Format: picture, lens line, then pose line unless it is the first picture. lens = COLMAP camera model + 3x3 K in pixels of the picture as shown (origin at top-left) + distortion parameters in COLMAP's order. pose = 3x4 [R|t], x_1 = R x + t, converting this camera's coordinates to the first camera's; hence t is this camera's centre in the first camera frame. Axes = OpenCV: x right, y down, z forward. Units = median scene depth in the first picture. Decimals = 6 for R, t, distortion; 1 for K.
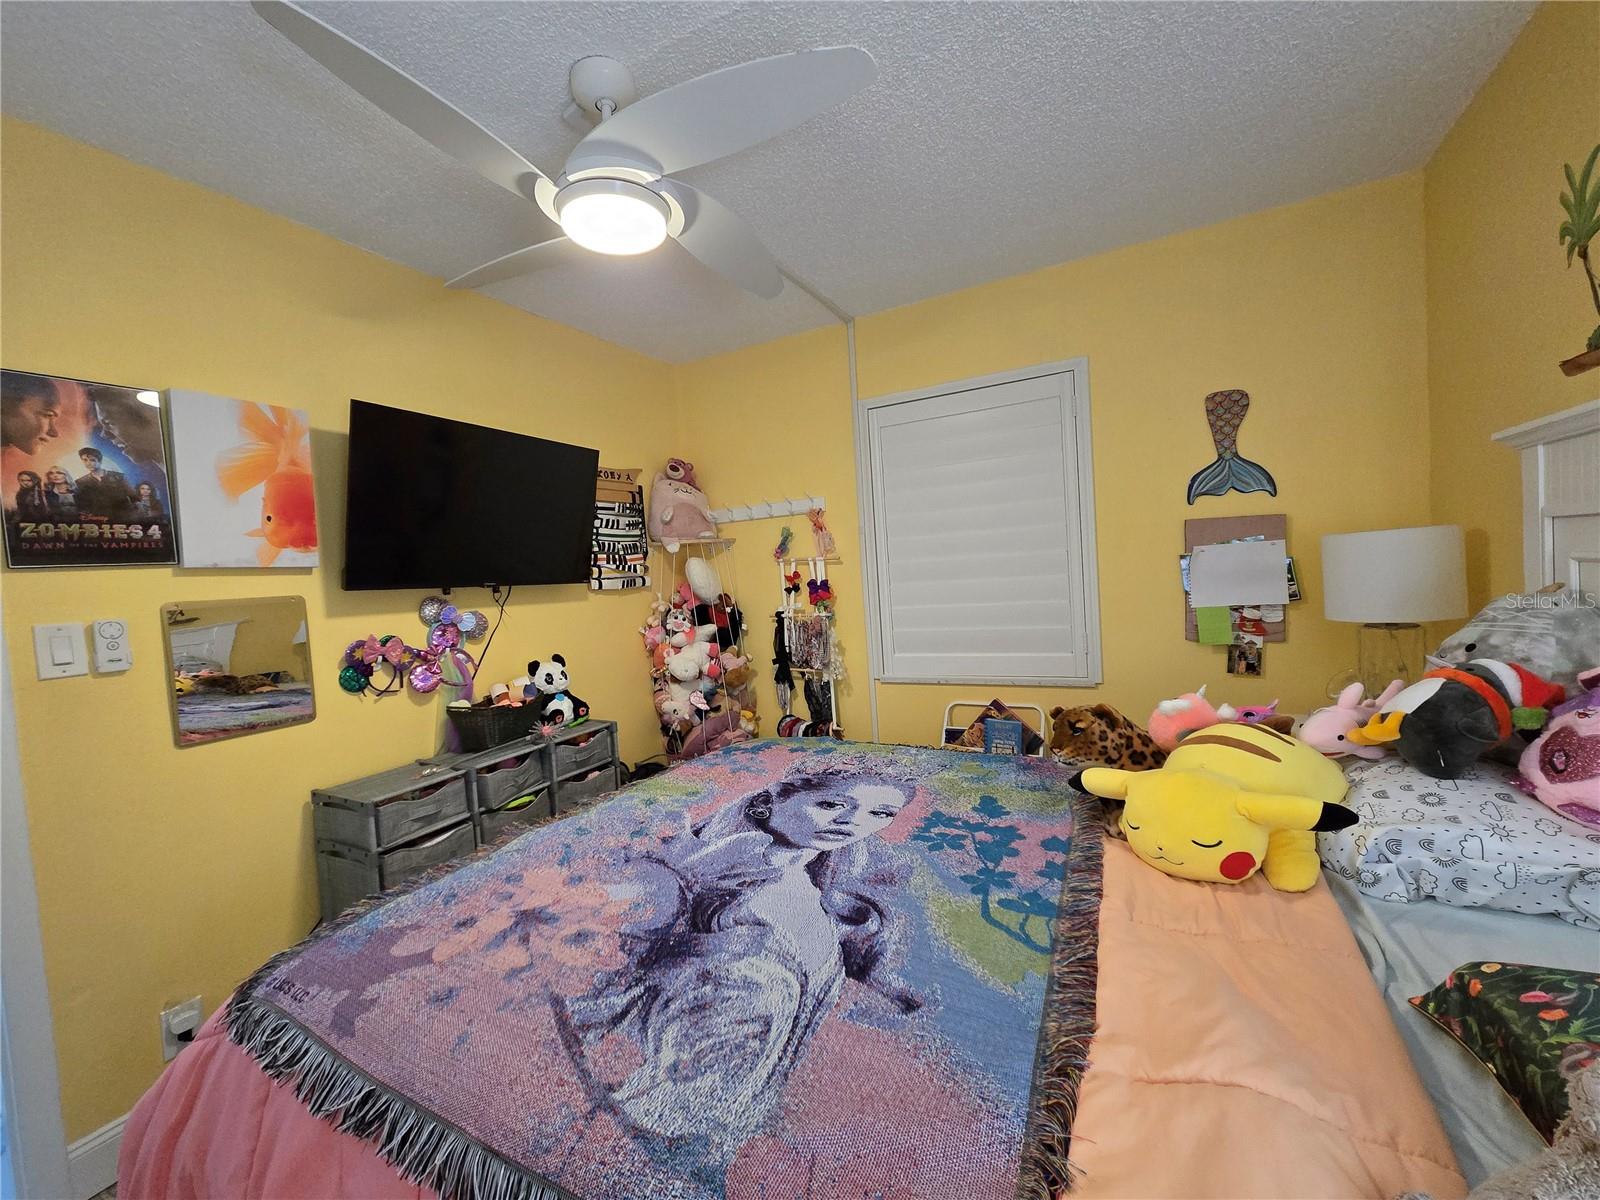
lens RADIAL K [[656.0, 0, 804.0], [0, 656.0, 598.3], [0, 0, 1]] dist [0.000142, 0.000483]
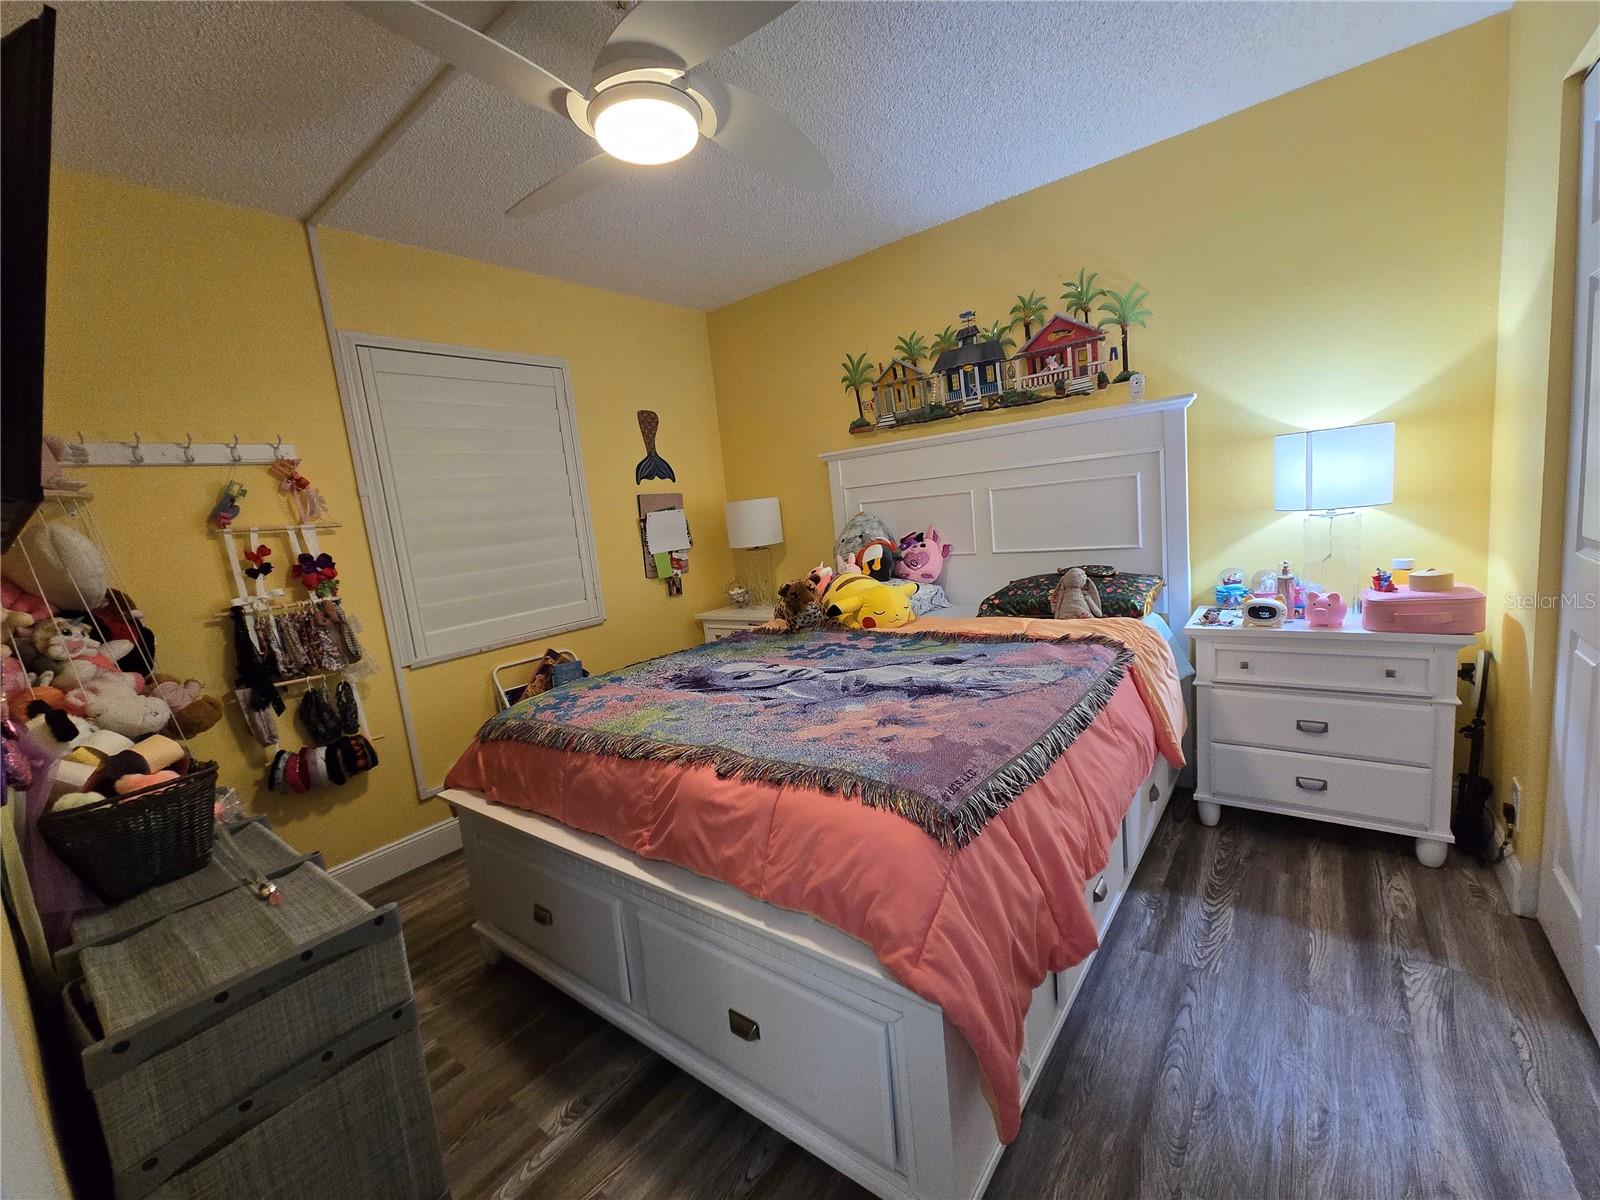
lens RADIAL K [[656.0, 0, 804.0], [0, 656.0, 598.3], [0, 0, 1]] dist [0.000142, 0.000483]
pose [[0.165111, -0.086706, 0.982456, -1.000371], [0.133769, 0.988892, 0.064793, 0.077119], [-0.977161, 0.120724, 0.174875, 0.524633]]
